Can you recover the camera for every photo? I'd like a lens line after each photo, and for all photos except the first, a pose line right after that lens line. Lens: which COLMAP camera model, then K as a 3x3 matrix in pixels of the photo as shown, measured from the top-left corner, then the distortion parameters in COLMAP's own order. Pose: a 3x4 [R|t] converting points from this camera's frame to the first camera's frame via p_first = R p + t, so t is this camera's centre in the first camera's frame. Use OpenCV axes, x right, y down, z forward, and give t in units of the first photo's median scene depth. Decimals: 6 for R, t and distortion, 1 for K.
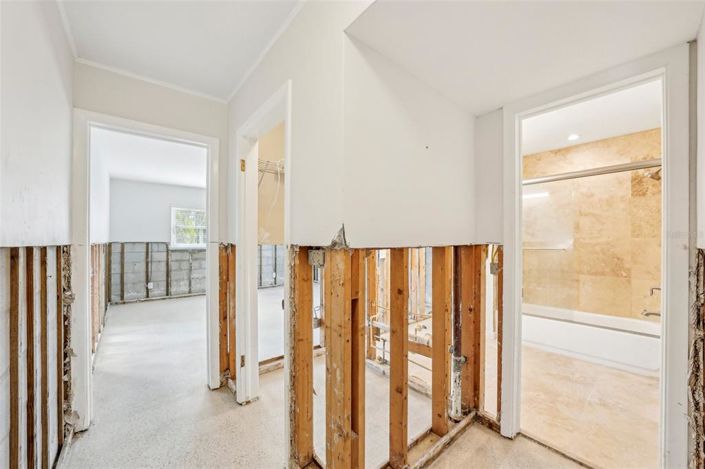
lens RADIAL K [[264.6, 0, 353.9], [0, 264.6, 242.2], [0, 0, 1]] dist [-0.000325, -0.000032]
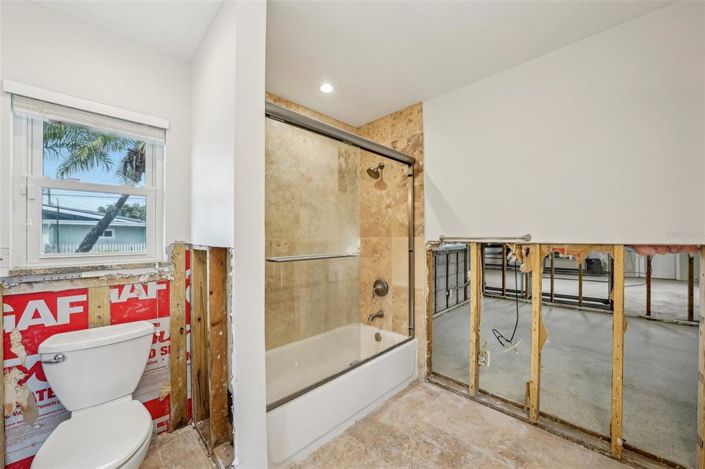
lens RADIAL K [[265.8, 0, 348.3], [0, 265.8, 236.6], [0, 0, 1]] dist [-0.016840, -0.000082]
pose [[-0.070366, 0.007512, 0.997493, 0.150486], [0.008347, 0.999941, -0.006942, -0.011220], [-0.997486, 0.007838, -0.070425, 0.993199]]
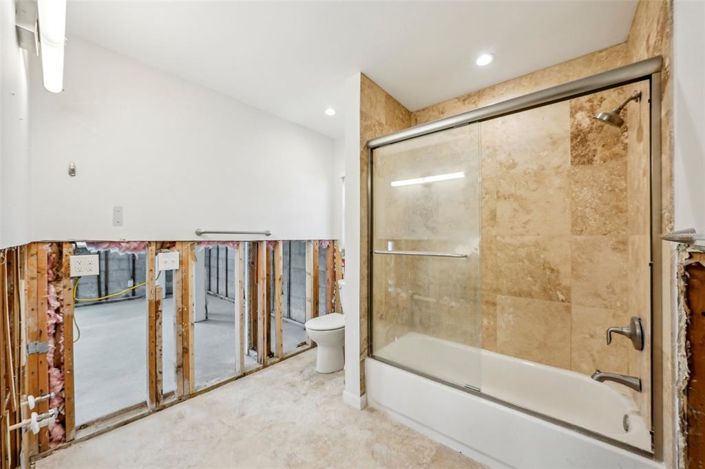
lens RADIAL K [[265.8, 0, 348.3], [0, 265.8, 236.6], [0, 0, 1]] dist [-0.016840, -0.000082]
pose [[0.988096, 0.006183, 0.153716, 0.449348], [-0.005024, 0.999956, -0.007928, -0.006073], [-0.153758, 0.007062, 0.988083, 0.479120]]
